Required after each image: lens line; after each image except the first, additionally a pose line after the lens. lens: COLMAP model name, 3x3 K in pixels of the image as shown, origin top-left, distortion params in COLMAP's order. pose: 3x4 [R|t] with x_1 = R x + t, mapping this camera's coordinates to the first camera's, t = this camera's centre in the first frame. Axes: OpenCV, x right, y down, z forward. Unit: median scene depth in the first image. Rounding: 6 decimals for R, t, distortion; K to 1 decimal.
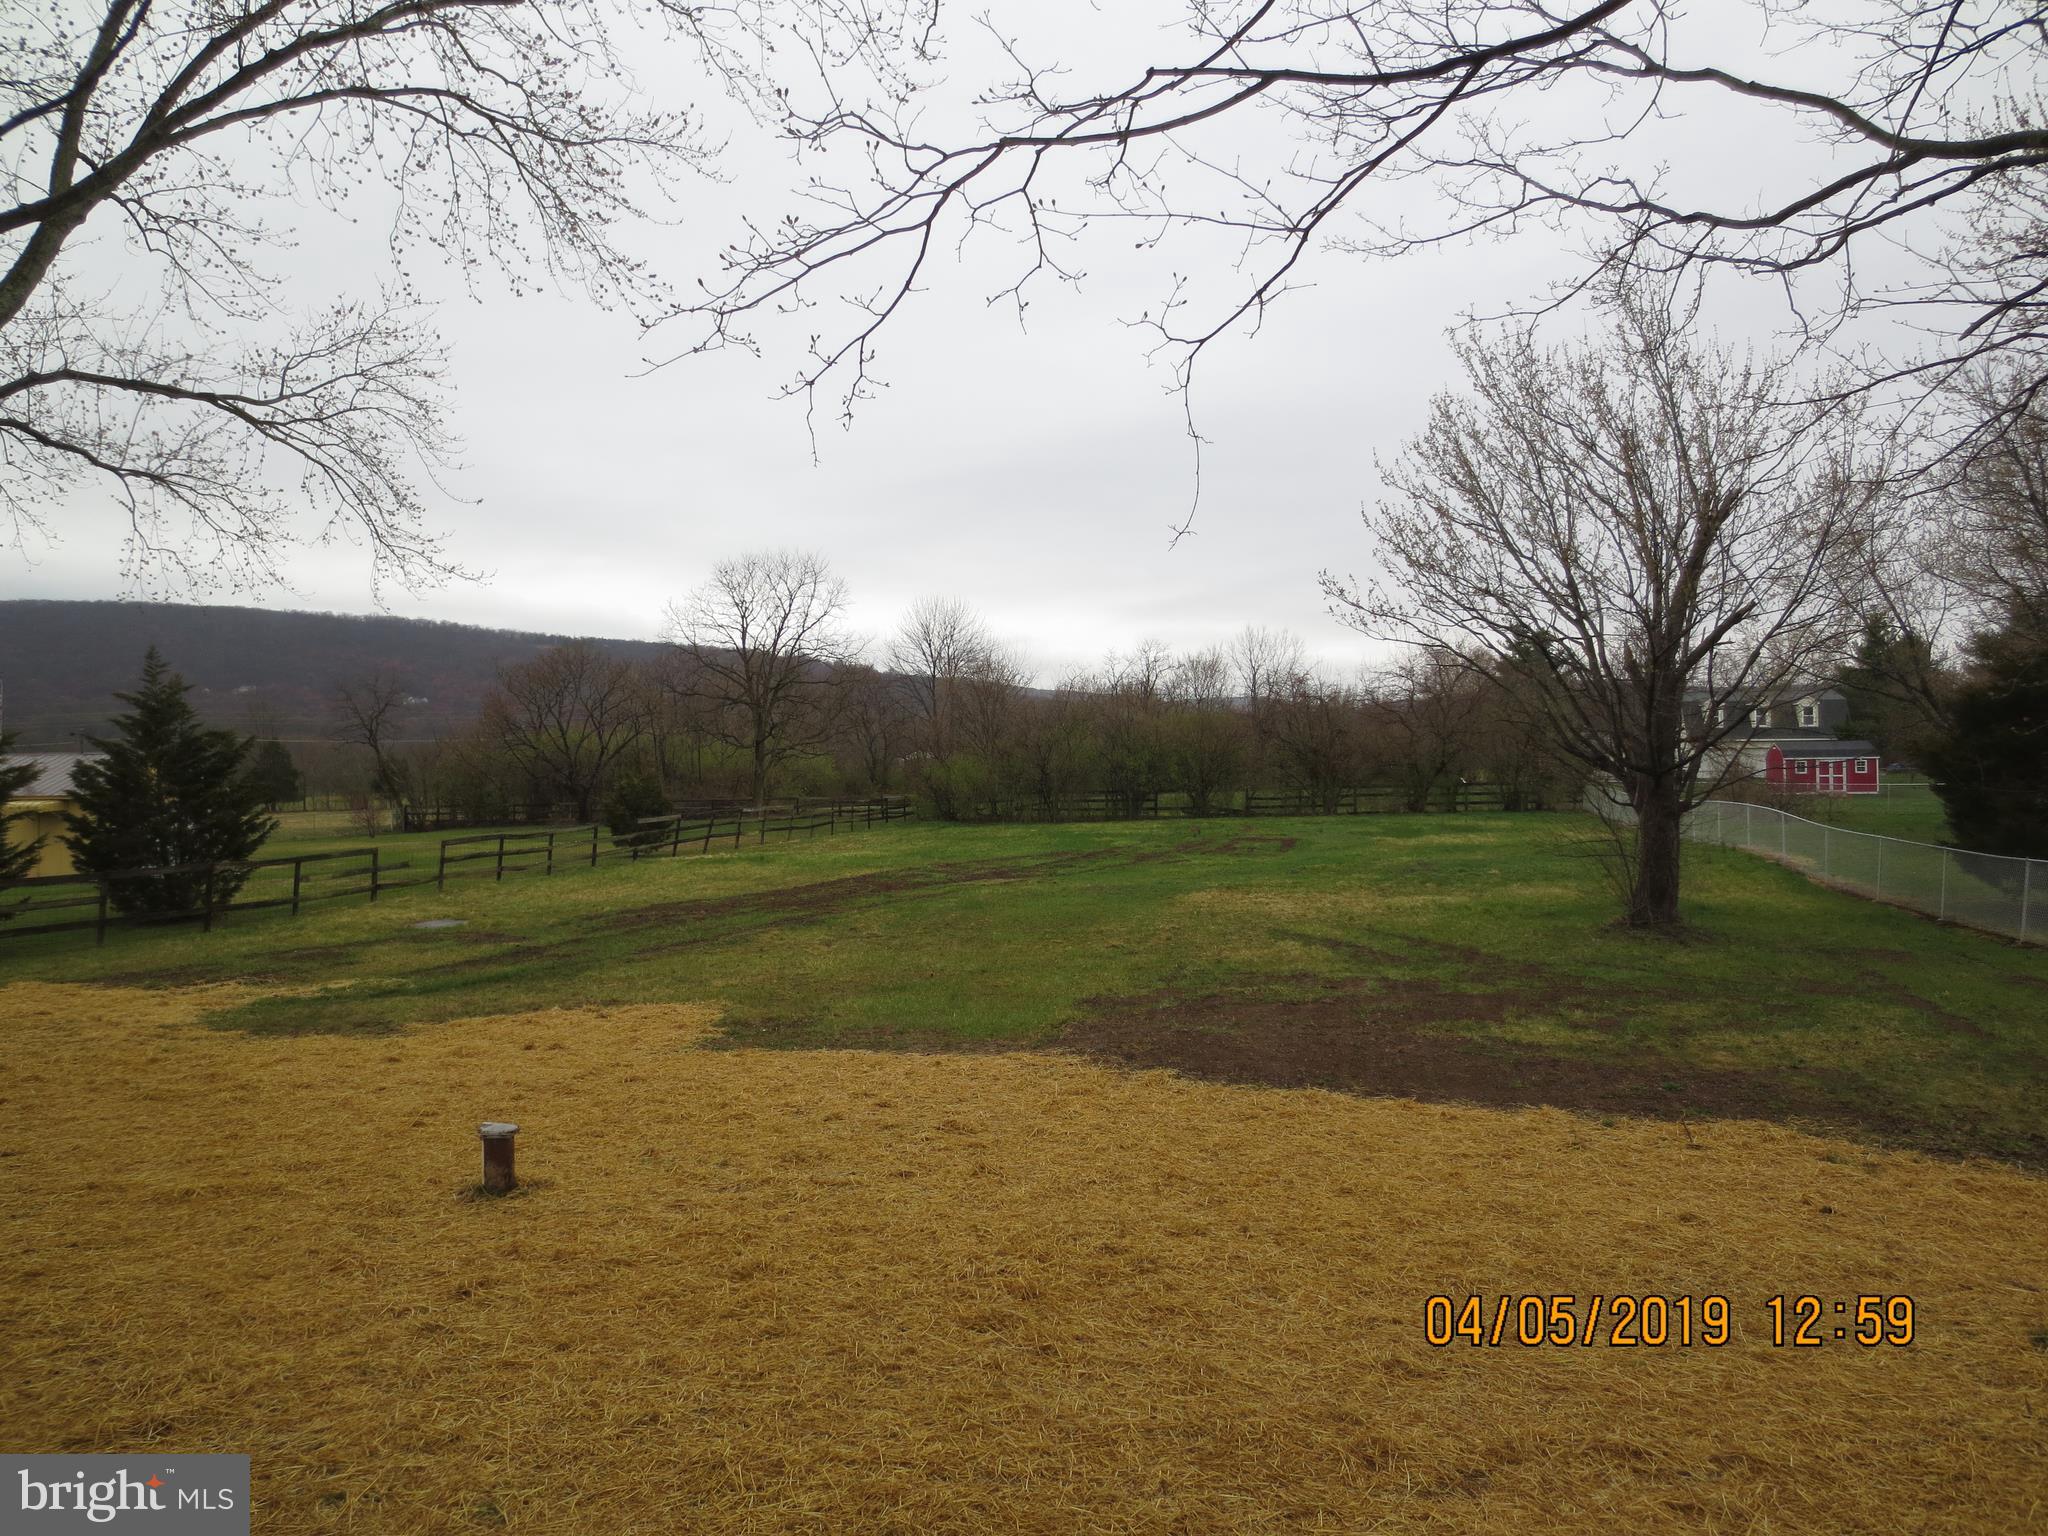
lens RADIAL K [[1445.1, 0, 1025.5], [0, 1445.1, 762.3], [0, 0, 1]] dist [-0.038628, 0.019196]
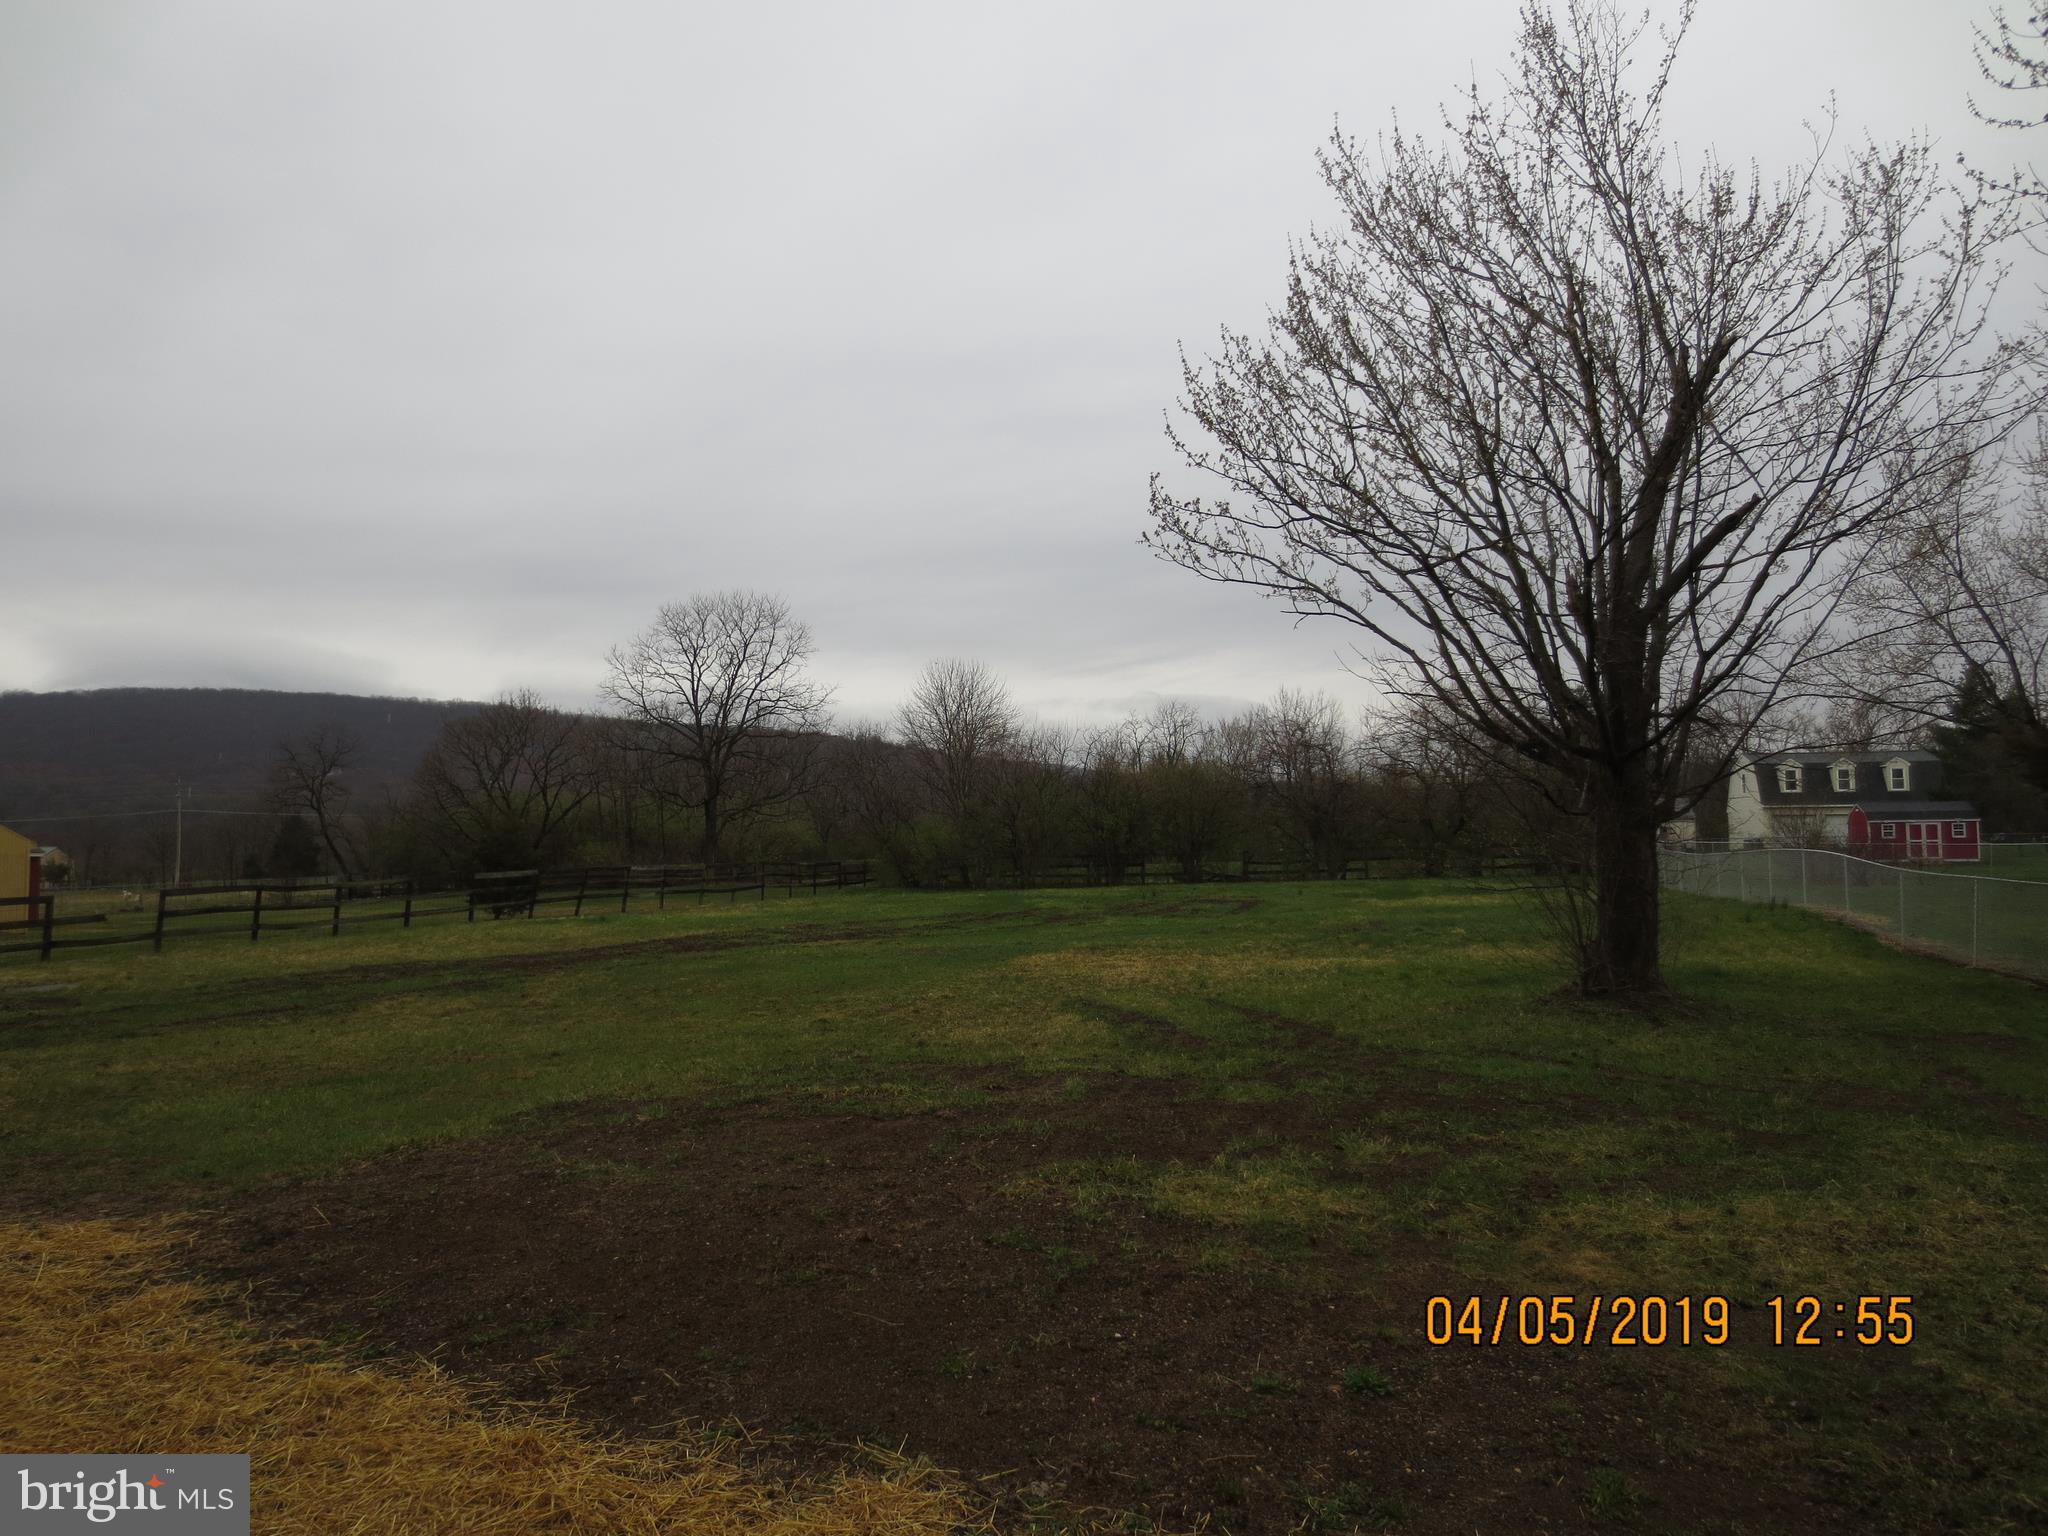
lens RADIAL K [[1445.1, 0, 1018.7], [0, 1445.1, 780.2], [0, 0, 1]] dist [-0.038628, 0.019196]
pose [[0.998446, -0.002968, -0.055651, 0.062863], [0.000439, 0.998969, -0.045402, 0.014253], [0.055728, 0.045307, 0.997417, 0.101663]]
